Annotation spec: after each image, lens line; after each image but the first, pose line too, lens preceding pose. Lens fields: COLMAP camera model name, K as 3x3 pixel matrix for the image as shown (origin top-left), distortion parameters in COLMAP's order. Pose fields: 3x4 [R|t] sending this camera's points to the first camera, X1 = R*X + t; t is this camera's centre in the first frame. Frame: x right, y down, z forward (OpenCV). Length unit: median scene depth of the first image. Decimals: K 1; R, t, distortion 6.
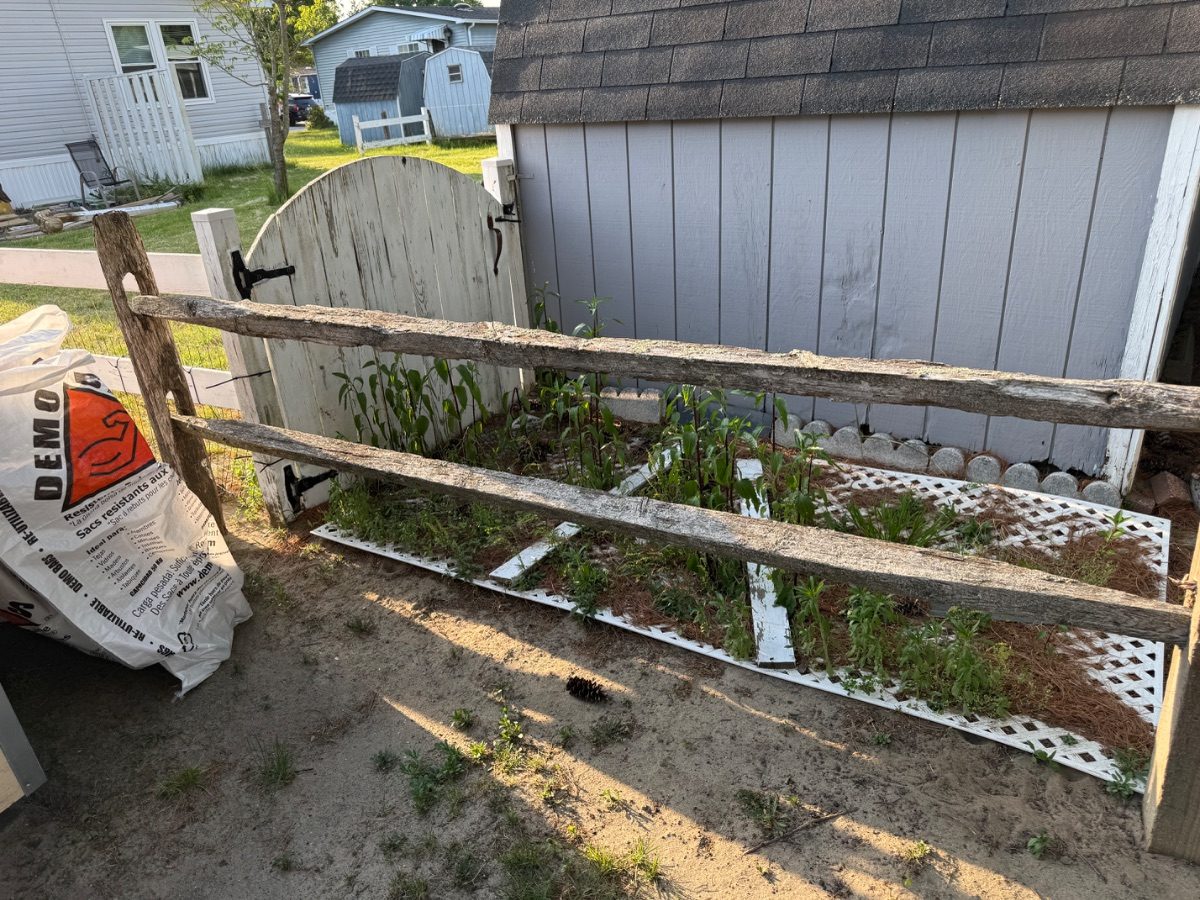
lens RADIAL K [[860.6, 0, 600.0], [0, 860.6, 450.0], [0, 0, 1]] dist [-0.044502, 0.002456]
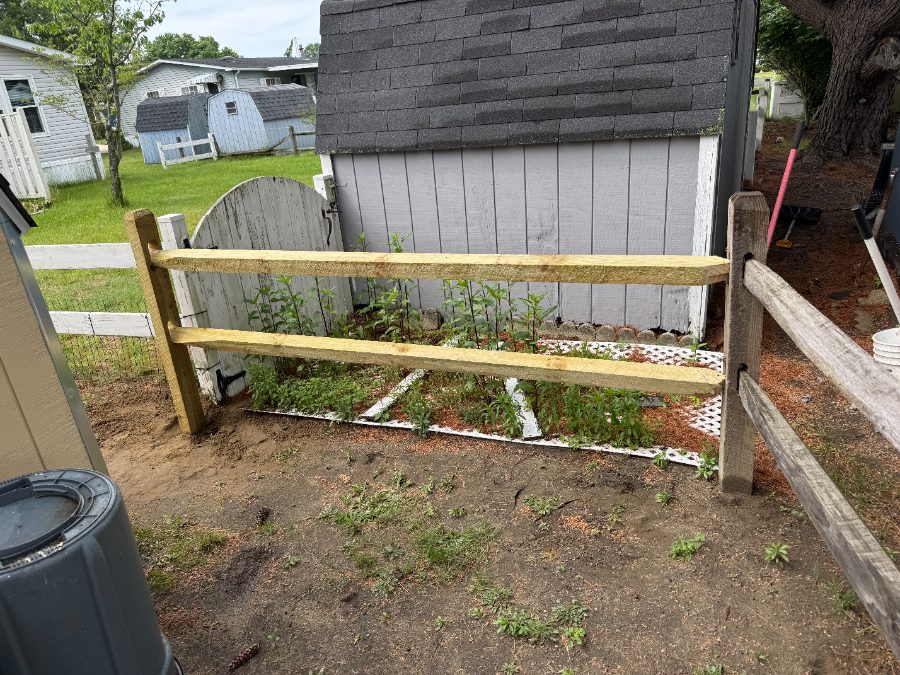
lens RADIAL K [[645.4, 0, 450.0], [0, 645.4, 337.5], [0, 0, 1]] dist [-0.044502, 0.002456]
pose [[0.983078, -0.082262, 0.163677, -0.127765], [0.091686, 0.994488, -0.050869, 0.059144], [-0.158590, 0.065015, 0.985202, -0.257422]]
